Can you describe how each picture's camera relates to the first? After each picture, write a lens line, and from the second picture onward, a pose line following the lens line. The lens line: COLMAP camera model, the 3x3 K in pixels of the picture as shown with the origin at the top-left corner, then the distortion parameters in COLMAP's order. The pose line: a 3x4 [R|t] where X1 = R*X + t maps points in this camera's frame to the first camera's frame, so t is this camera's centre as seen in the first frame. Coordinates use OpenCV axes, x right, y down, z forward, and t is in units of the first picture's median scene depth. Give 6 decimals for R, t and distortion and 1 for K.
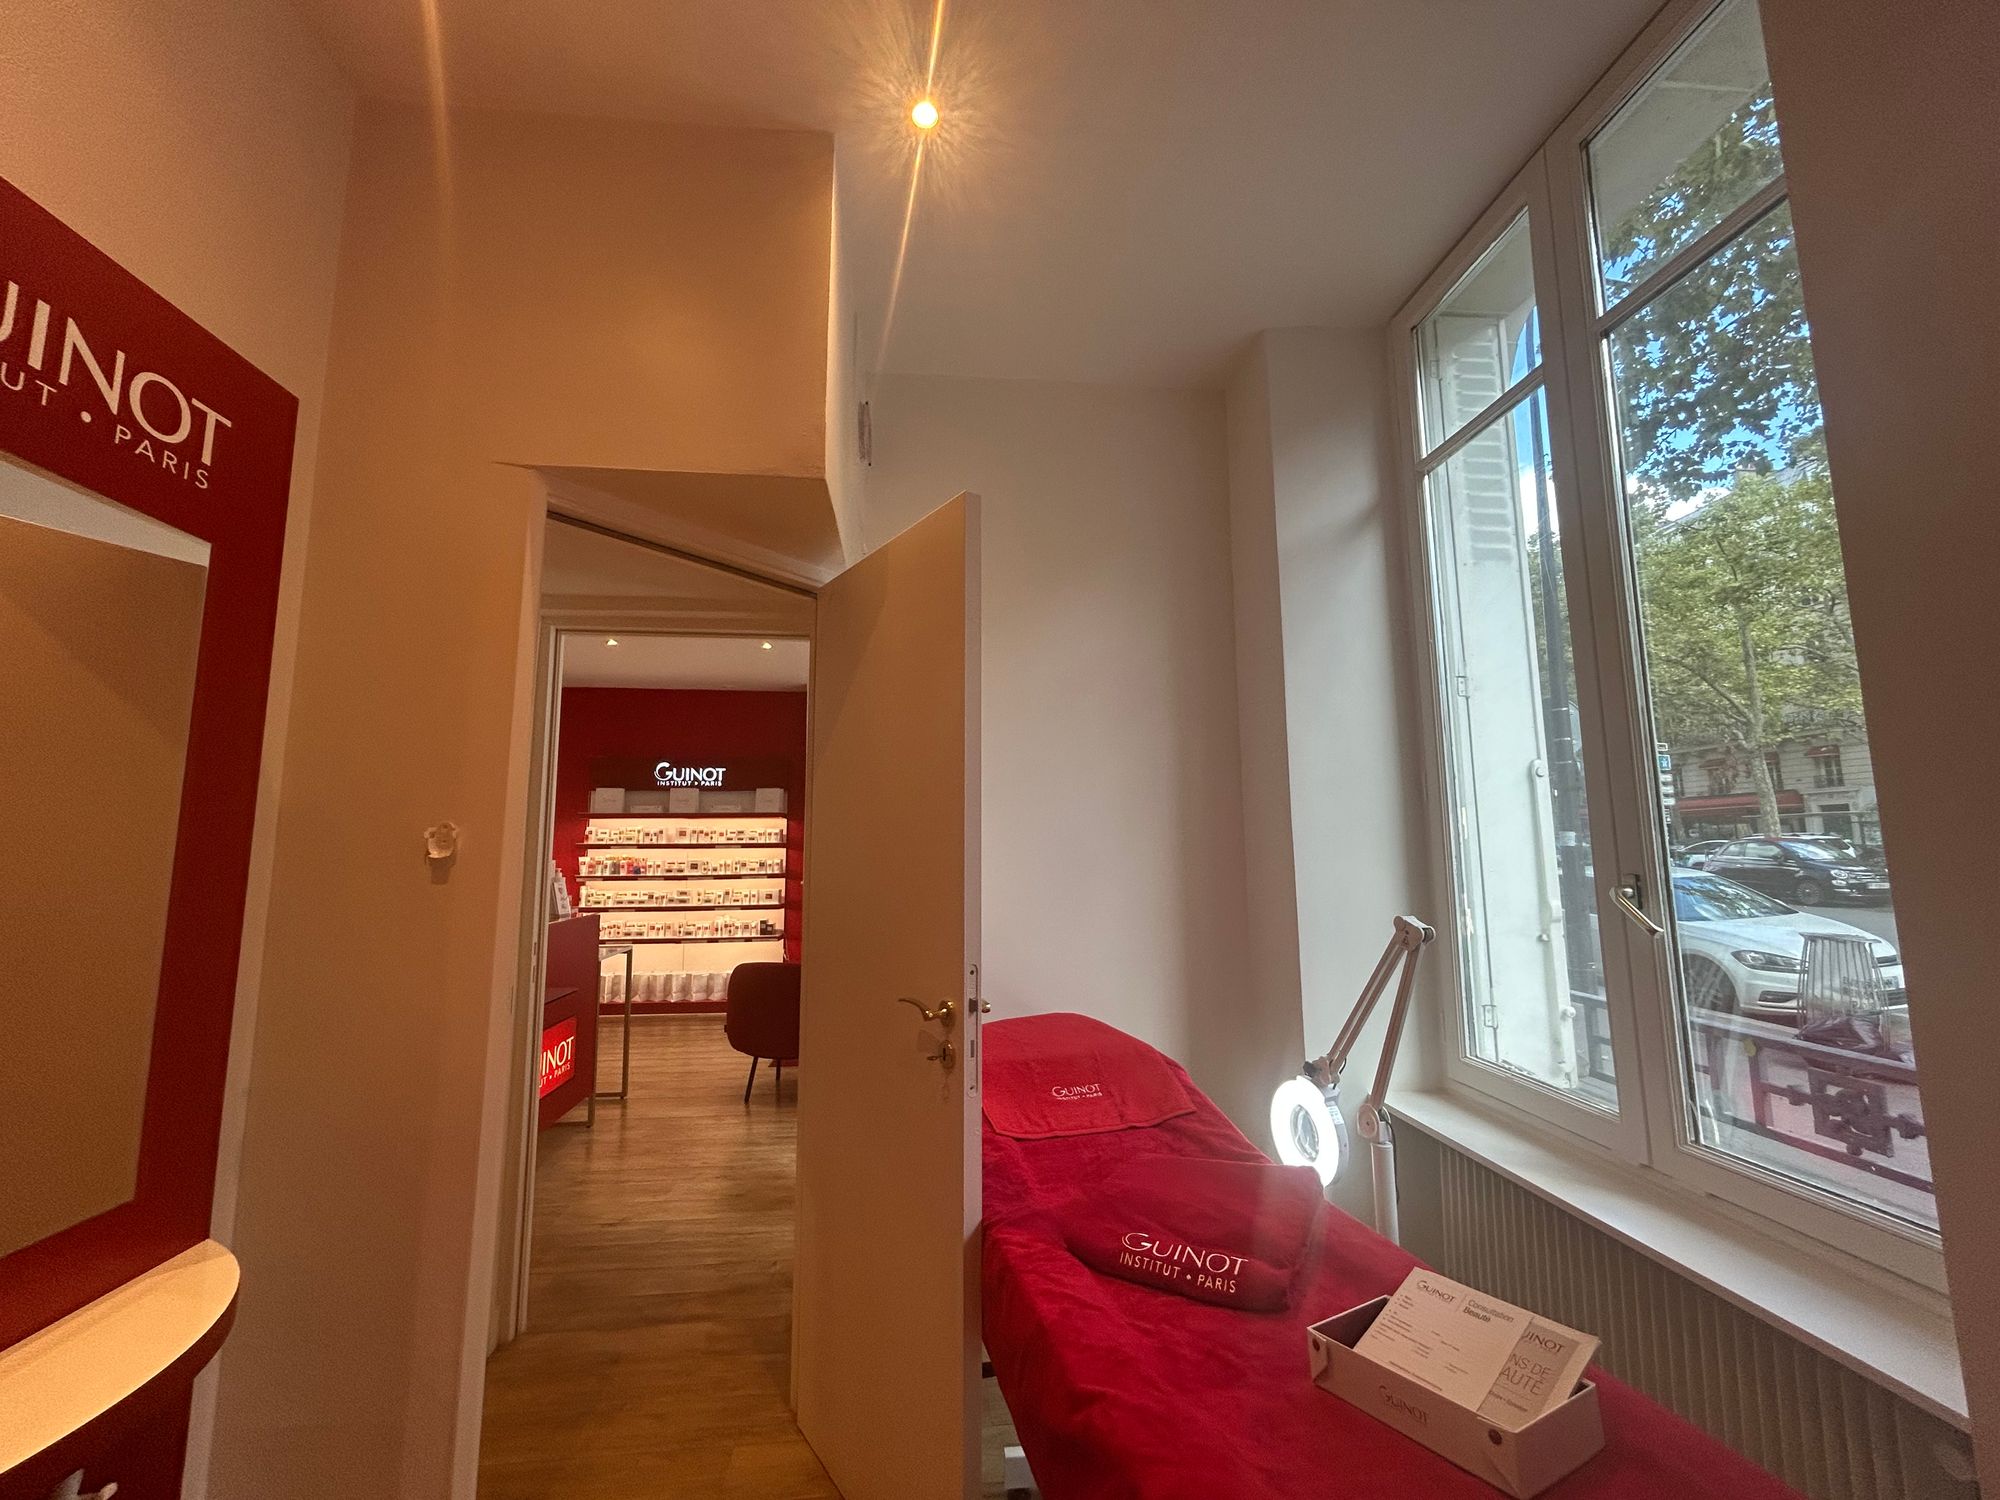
lens RADIAL K [[799.4, 0, 998.7], [0, 799.4, 750.2], [0, 0, 1]] dist [0.000044, -0.000080]
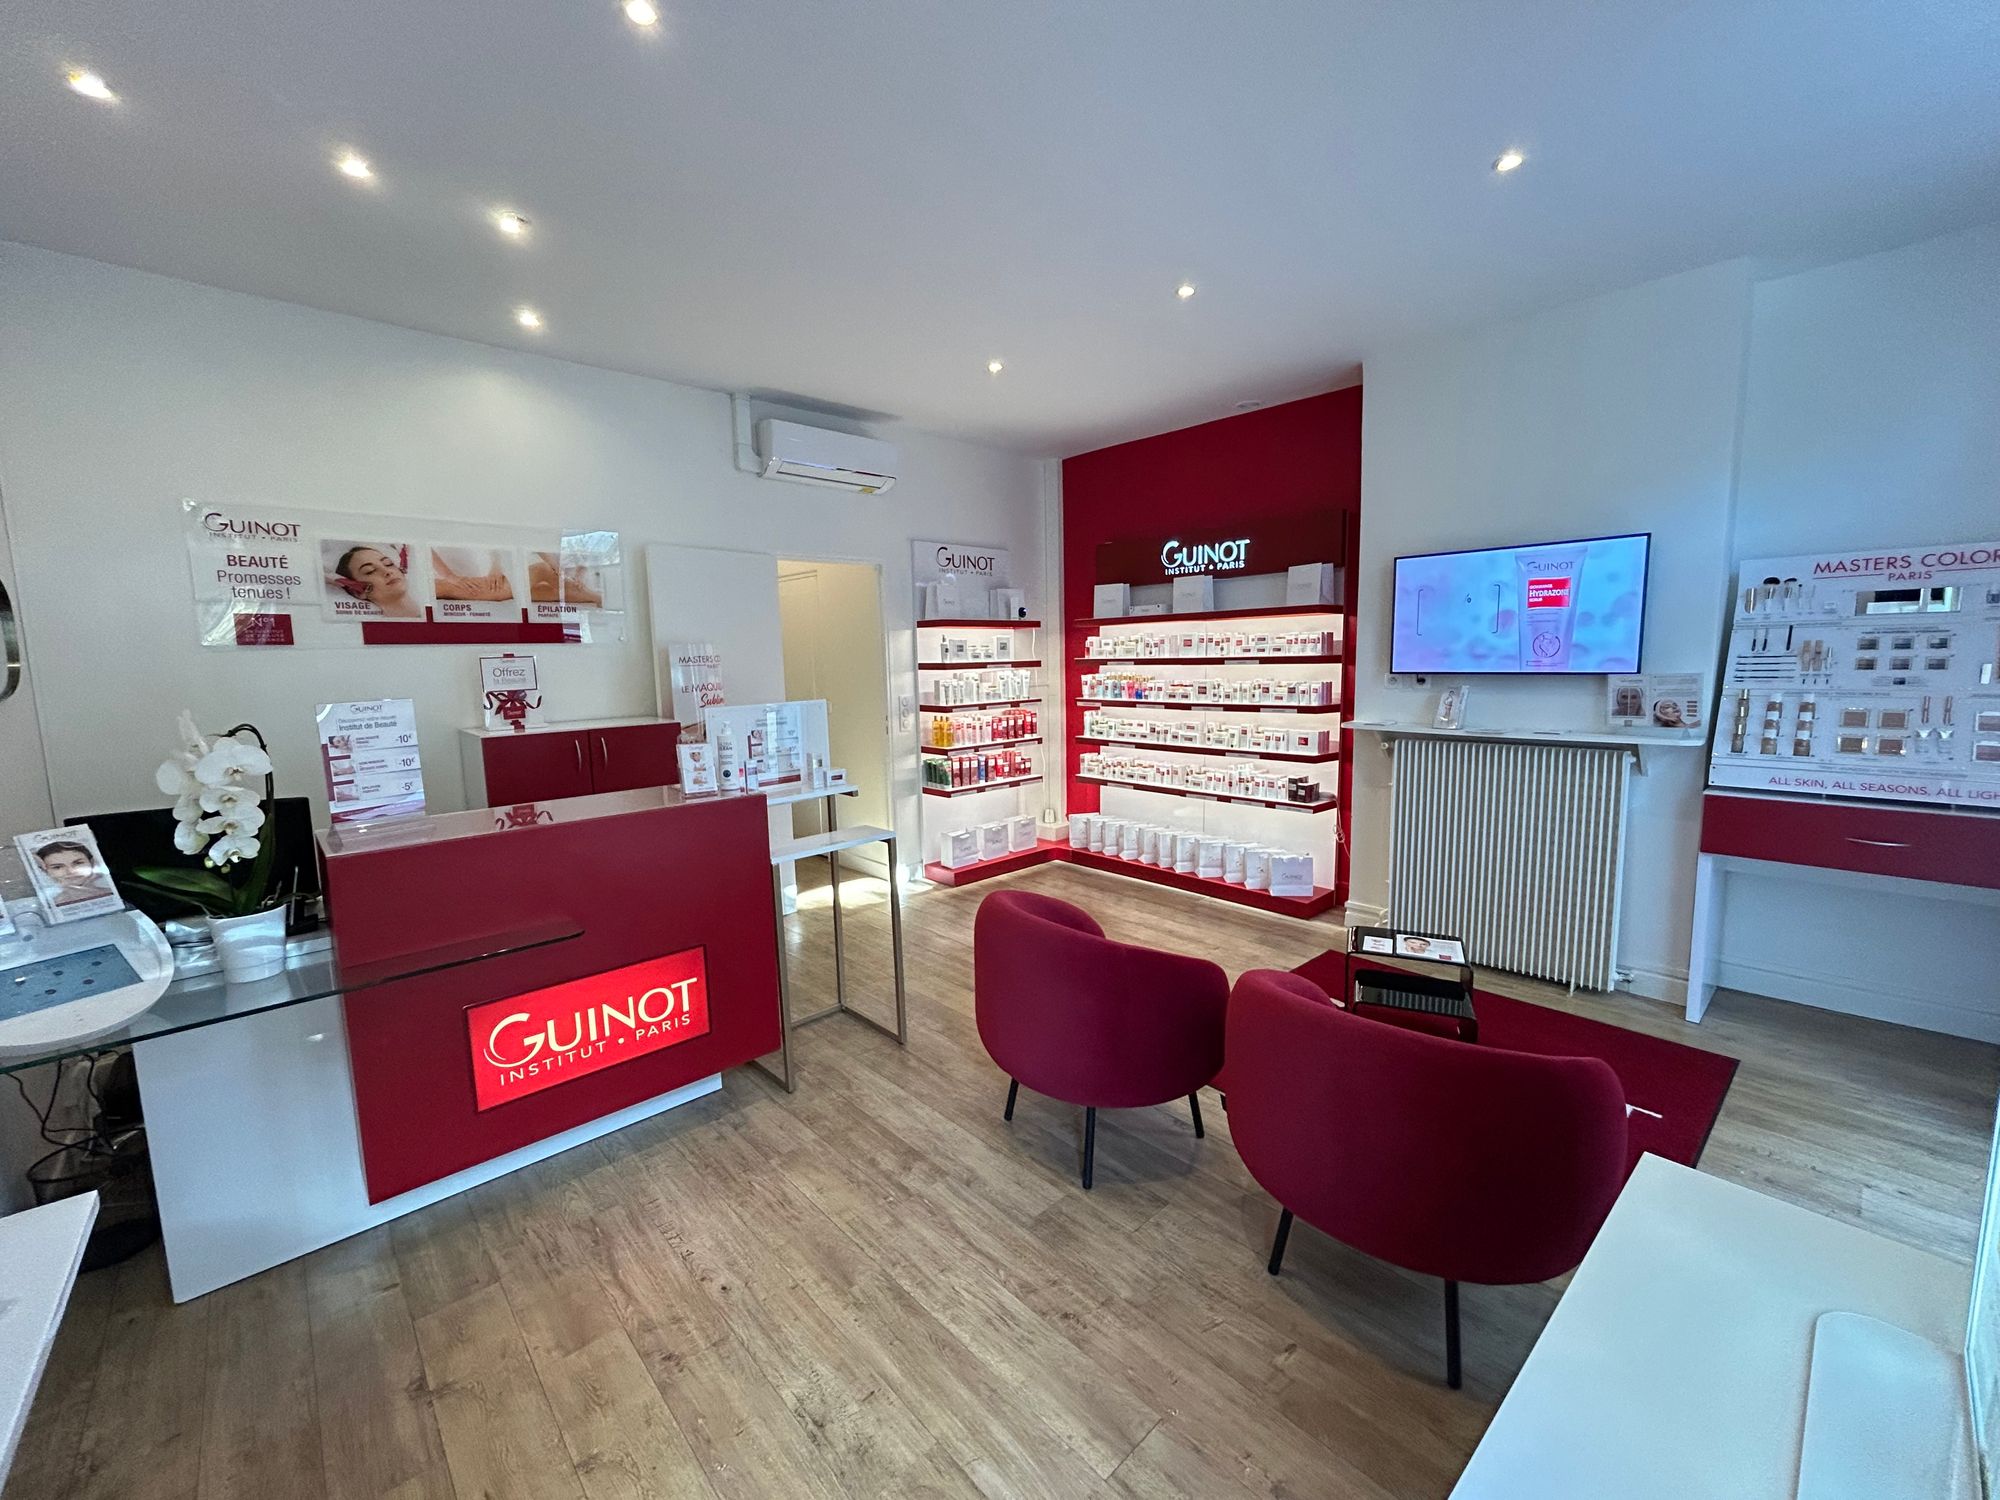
lens RADIAL K [[799.4, 0, 995.1], [0, 799.4, 753.3], [0, 0, 1]] dist [0.000044, -0.000080]
pose [[0.596501, 0.091032, -0.797433, 0.156866], [0.118048, 0.972792, 0.199352, 0.093532], [0.793884, -0.213049, 0.569525, 1.071920]]
